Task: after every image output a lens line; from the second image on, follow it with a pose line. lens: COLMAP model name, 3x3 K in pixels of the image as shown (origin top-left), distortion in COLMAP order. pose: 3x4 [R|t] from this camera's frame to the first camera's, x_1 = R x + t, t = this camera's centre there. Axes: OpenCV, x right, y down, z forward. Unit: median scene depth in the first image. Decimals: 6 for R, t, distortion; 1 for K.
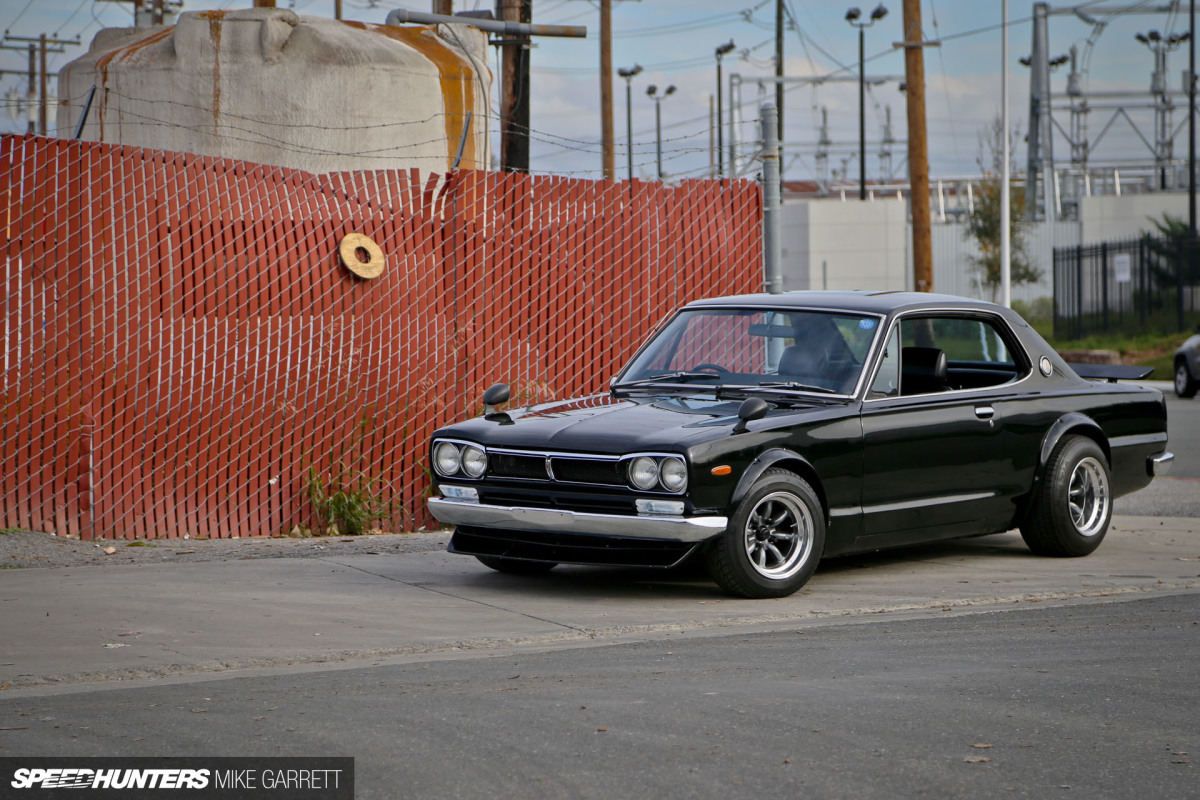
lens RADIAL K [[3731.6, 0, 586.1], [0, 3731.6, 432.1], [0, 0, 1]] dist [0.527777, 0.000000]
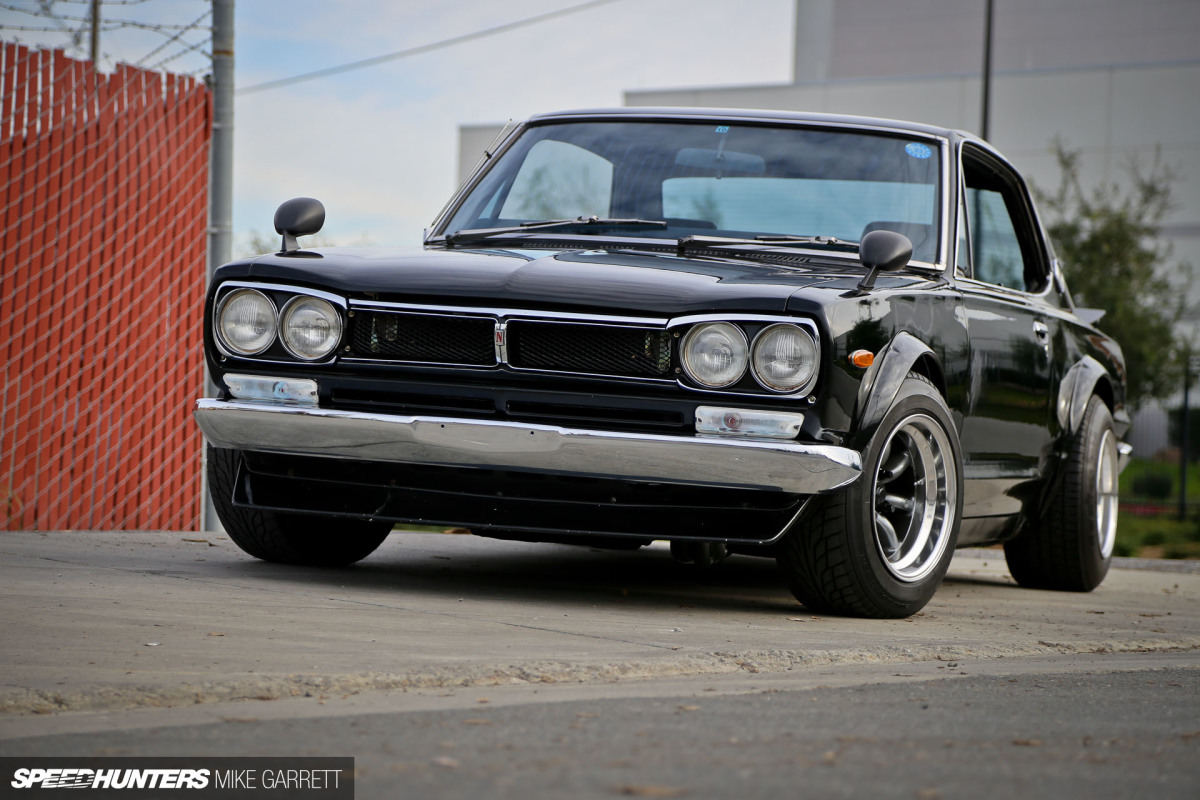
lens RADIAL K [[3381.2, 0, 595.5], [0, 3381.2, 403.0], [0, 0, 1]] dist [0.702367, 0.000000]
pose [[0.940957, 0.059238, 0.333303, -0.133778], [-0.040899, 0.997252, -0.061779, 0.040883], [-0.336046, 0.044500, 0.940794, 0.508628]]
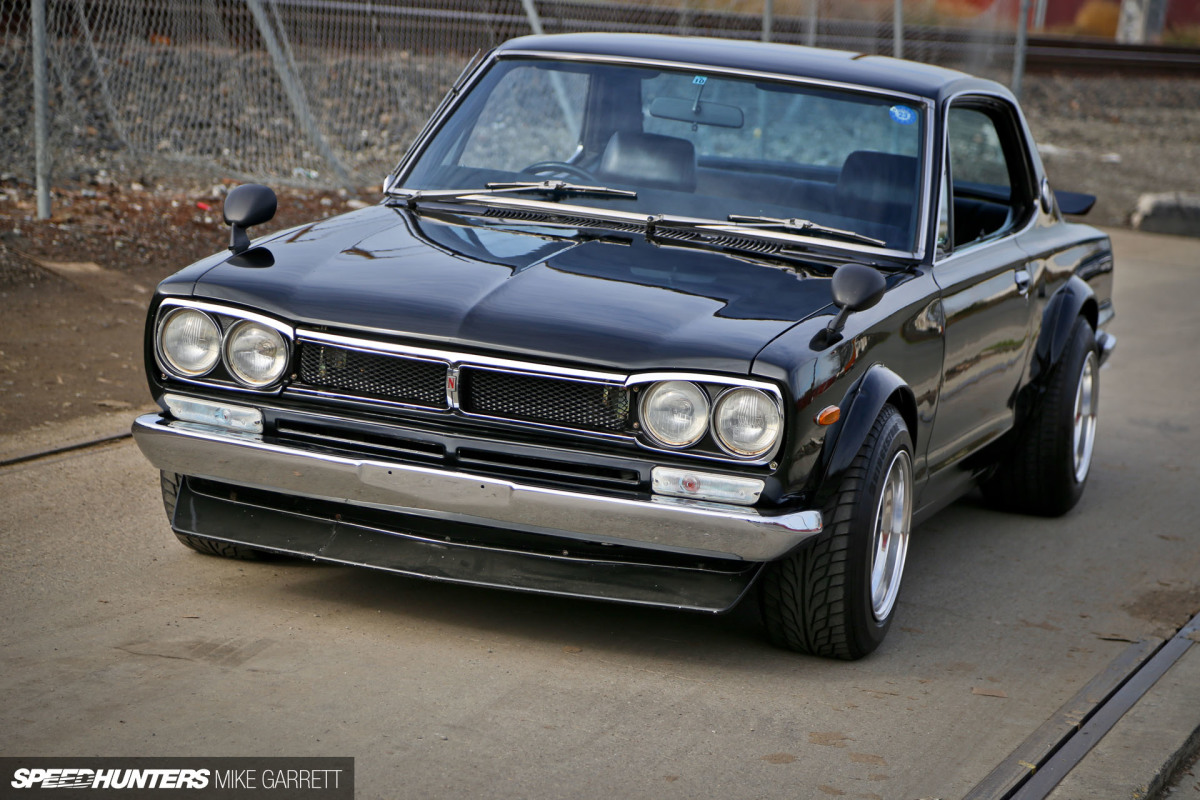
lens RADIAL K [[3381.2, 0, 593.2], [0, 3381.2, 400.0], [0, 0, 1]] dist [0.702367, 0.000000]
pose [[0.939576, 0.042090, 0.339743, -0.126732], [-0.069670, 0.995154, 0.069389, -0.018111], [-0.335176, -0.088866, 0.937955, 0.522960]]
